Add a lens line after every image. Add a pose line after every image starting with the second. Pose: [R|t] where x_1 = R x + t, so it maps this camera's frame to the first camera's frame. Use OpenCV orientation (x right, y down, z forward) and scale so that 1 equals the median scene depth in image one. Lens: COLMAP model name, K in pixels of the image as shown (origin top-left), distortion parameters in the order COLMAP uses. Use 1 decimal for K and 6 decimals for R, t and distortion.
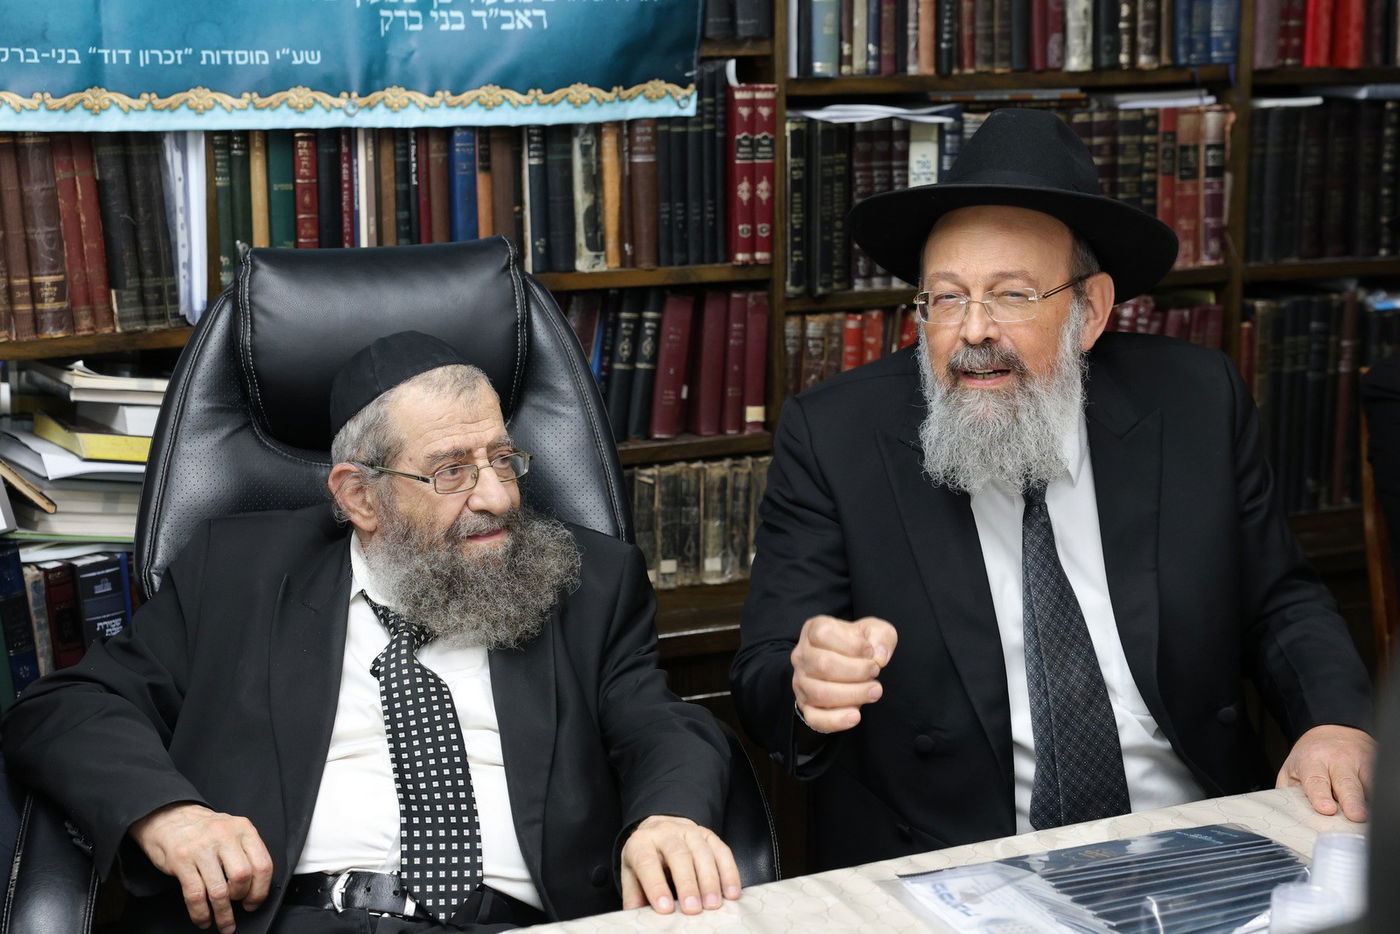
lens RADIAL K [[2387.3, 0, 730.6], [0, 2387.3, 425.2], [0, 0, 1]] dist [0.190999, -0.023132]
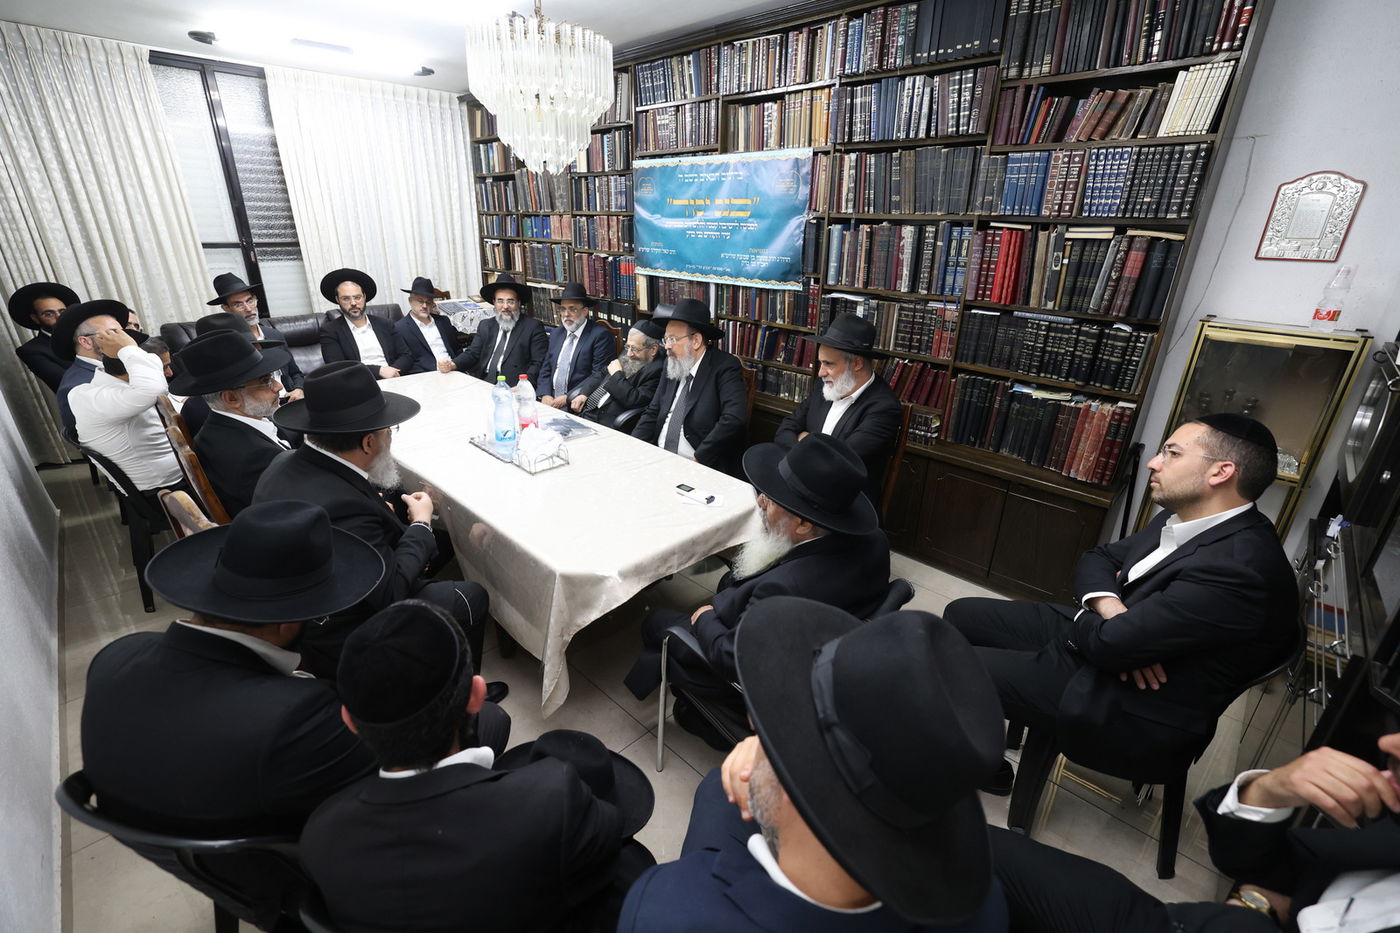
lens RADIAL K [[600.8, 0, 700.0], [0, 600.8, 466.5], [0, 0, 1]] dist [-0.046028, 0.016940]
pose [[0.321167, 0.368946, -0.872199, 0.964431], [-0.173940, 0.928304, 0.328629, -0.158013], [0.930912, 0.046165, 0.362315, 0.471663]]
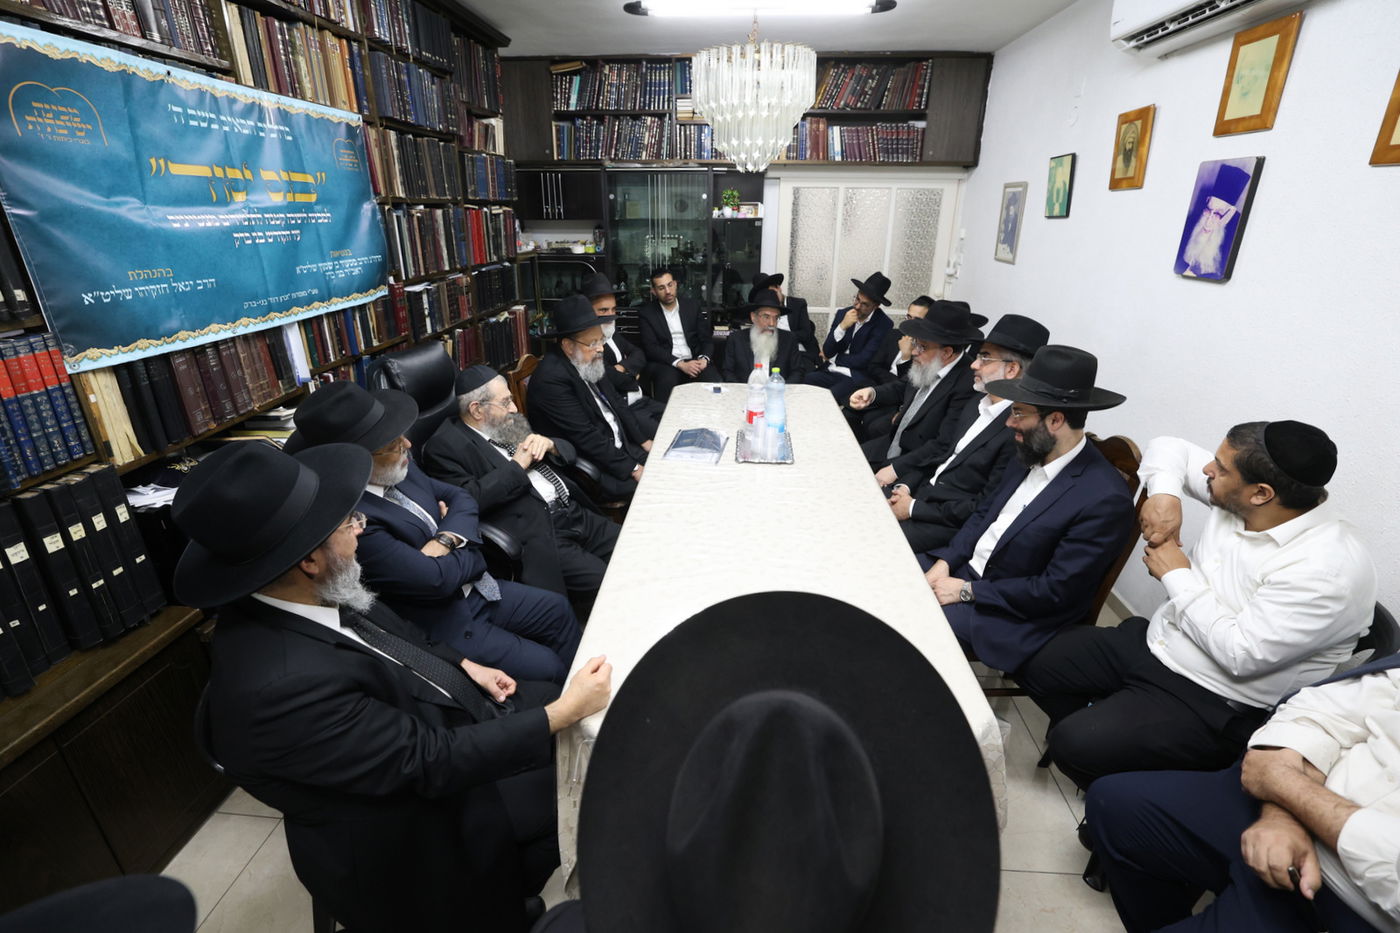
lens RADIAL K [[619.9, 0, 679.7], [0, 619.9, 459.5], [0, 0, 1]] dist [-0.040280, 0.015079]
pose [[0.534766, -0.315195, 0.784014, -0.551652], [0.136923, 0.947887, 0.287683, -0.101765], [-0.833833, -0.046494, 0.550055, 0.171580]]
